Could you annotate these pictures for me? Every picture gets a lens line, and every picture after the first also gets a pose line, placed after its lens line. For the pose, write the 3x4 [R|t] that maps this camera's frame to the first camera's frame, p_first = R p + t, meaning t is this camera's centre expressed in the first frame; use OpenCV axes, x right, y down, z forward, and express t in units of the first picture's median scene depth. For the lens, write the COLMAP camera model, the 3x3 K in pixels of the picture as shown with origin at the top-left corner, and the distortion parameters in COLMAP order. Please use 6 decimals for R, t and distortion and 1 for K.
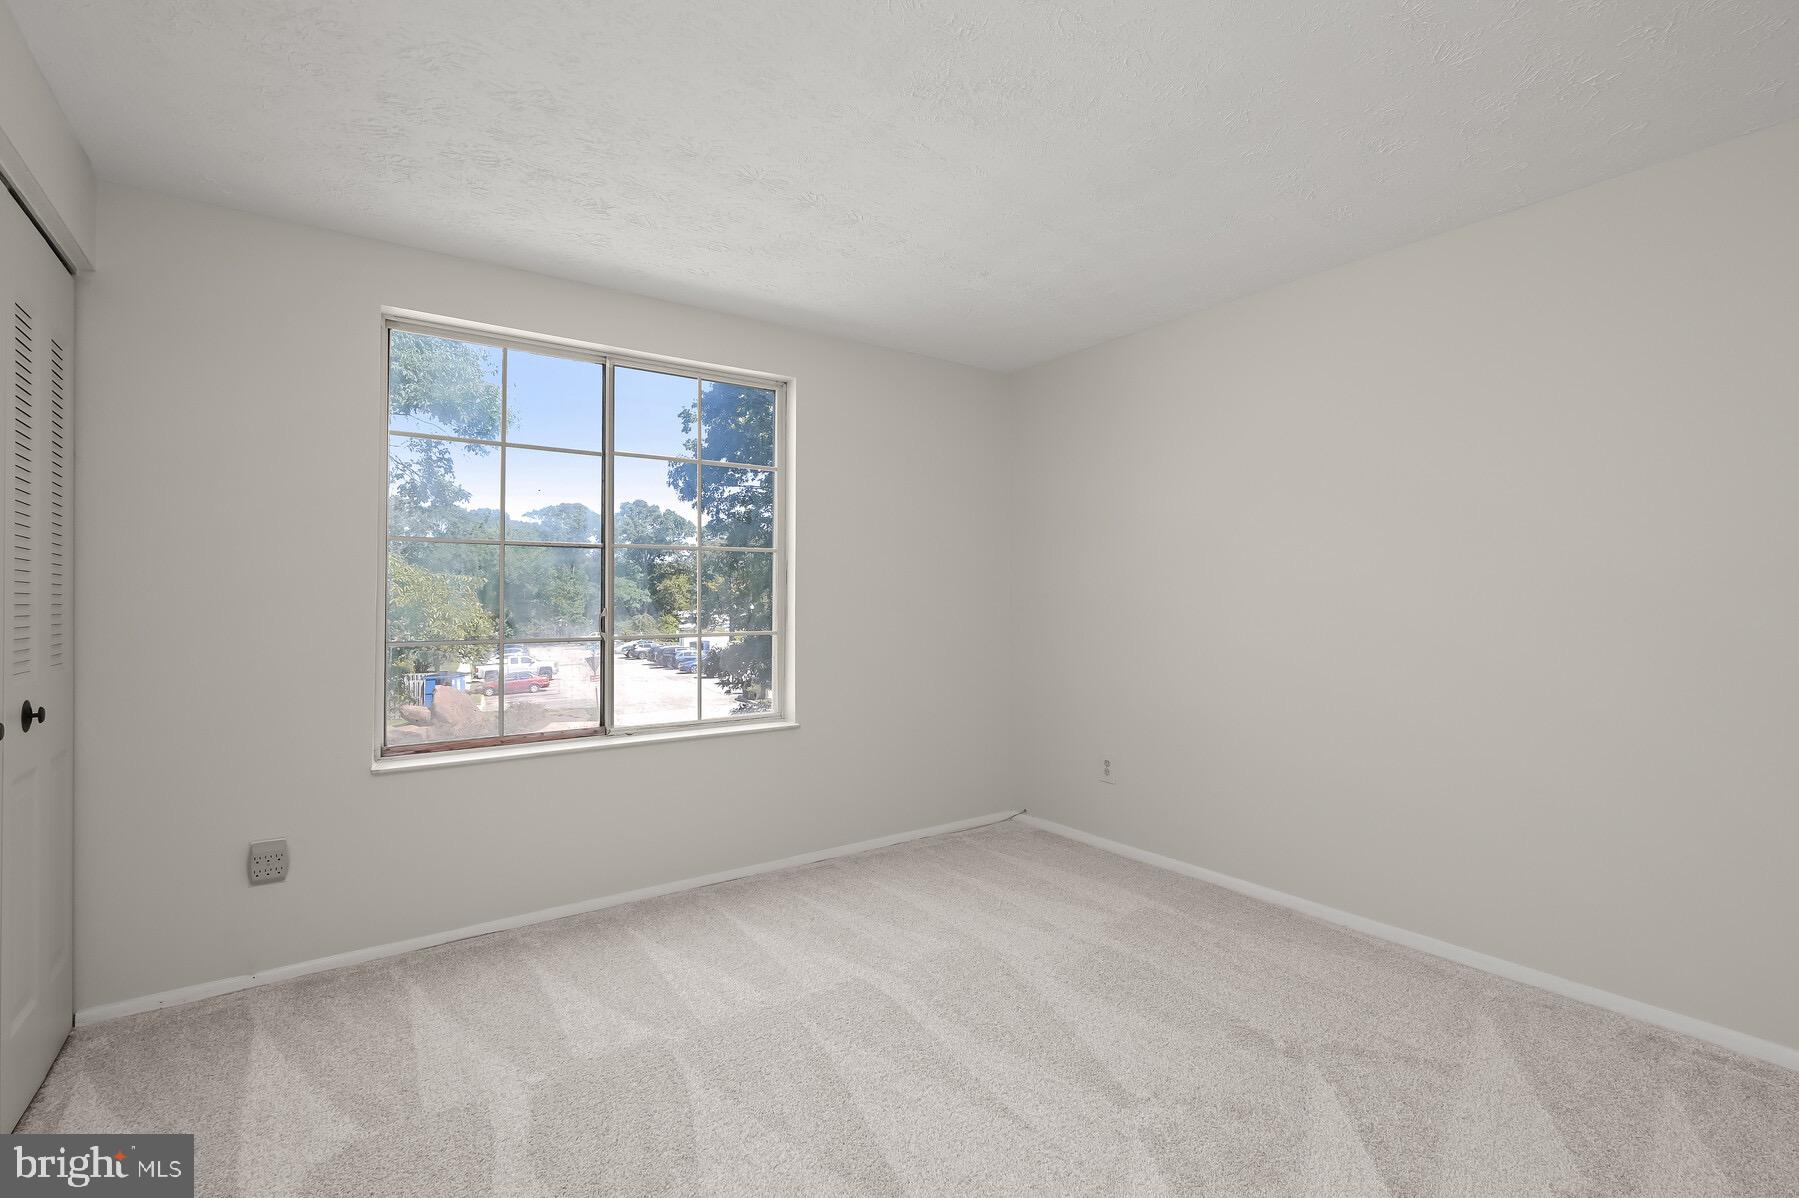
lens RADIAL K [[804.3, 0, 902.8], [0, 804.3, 606.1], [0, 0, 1]] dist [0.002652, 0.000372]
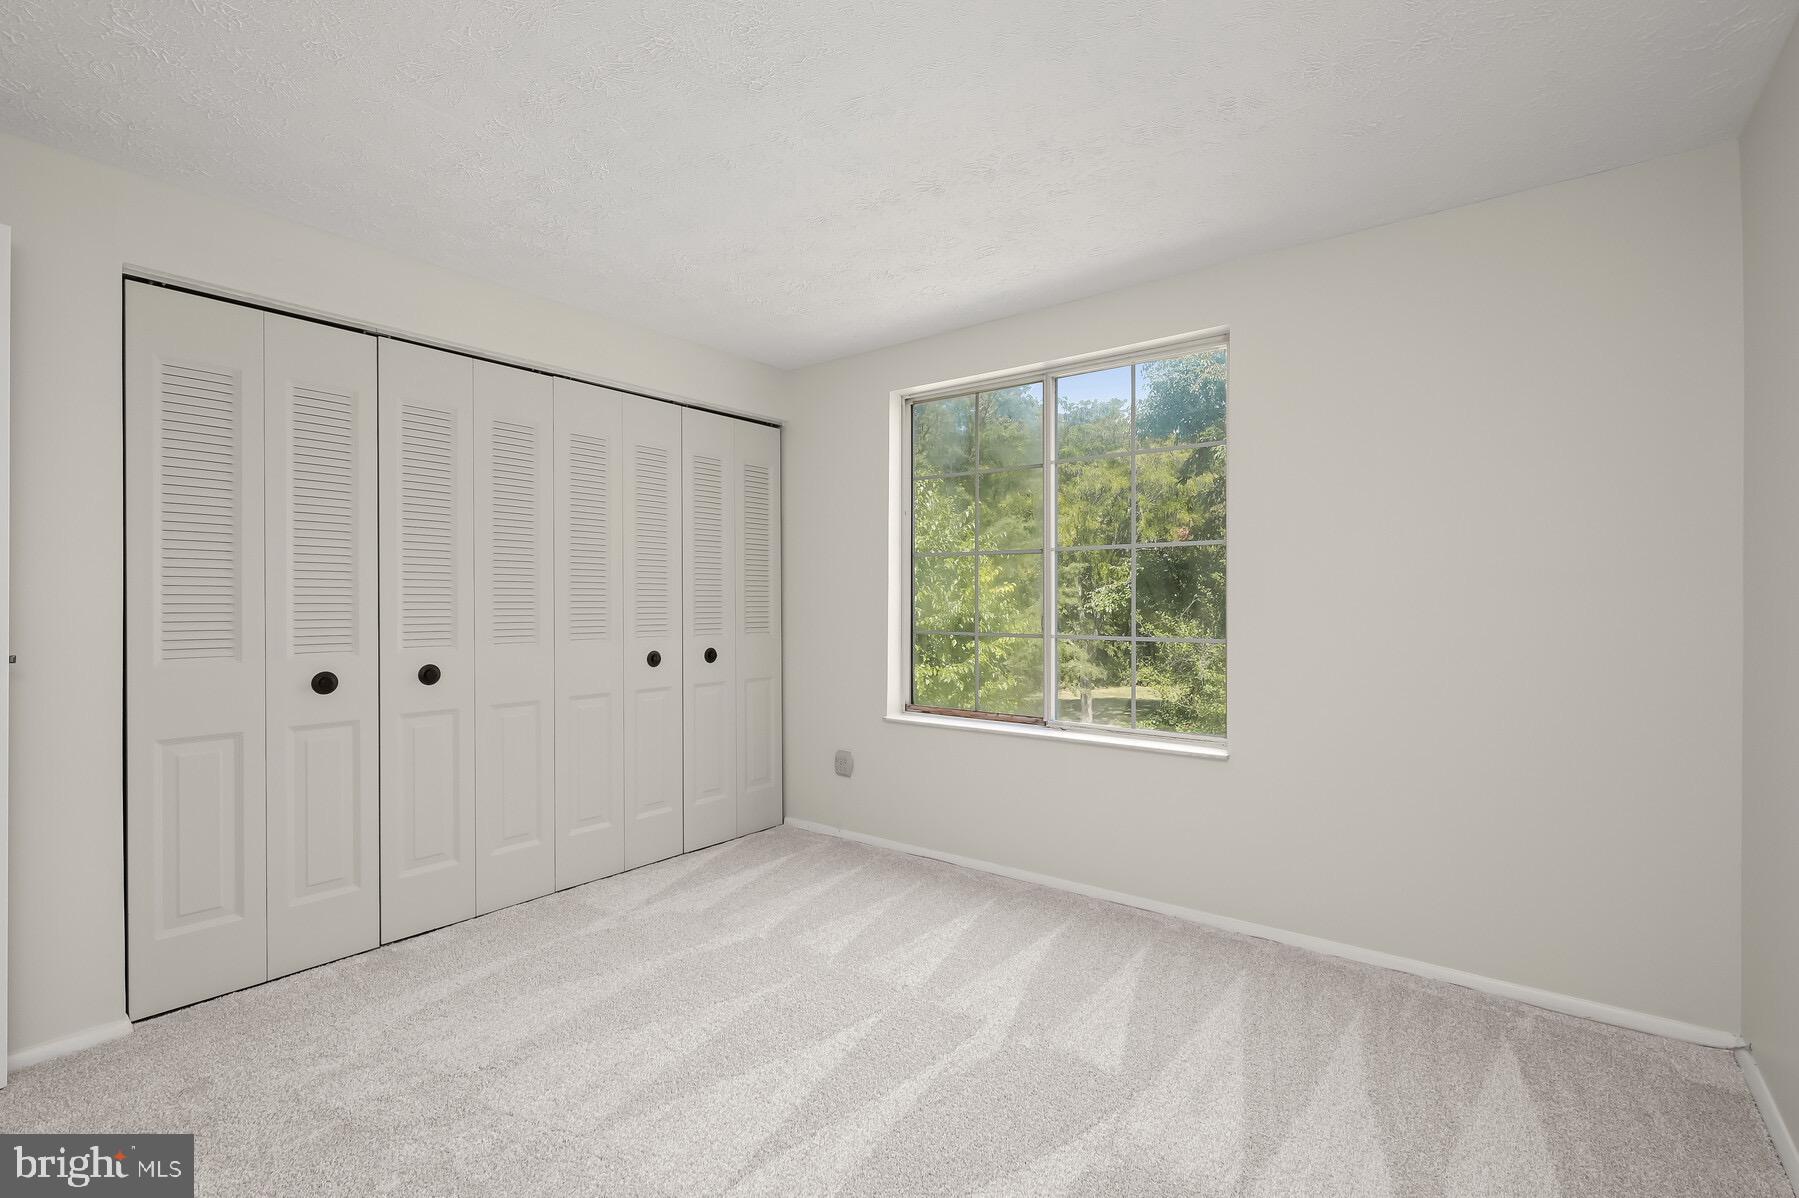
lens RADIAL K [[804.3, 0, 902.8], [0, 804.3, 606.1], [0, 0, 1]] dist [0.002652, 0.000372]
pose [[0.282905, 0.012147, -0.959071, 0.771844], [-0.002998, 0.999926, 0.011780, -0.011173], [0.959143, -0.000458, 0.282921, 0.663132]]
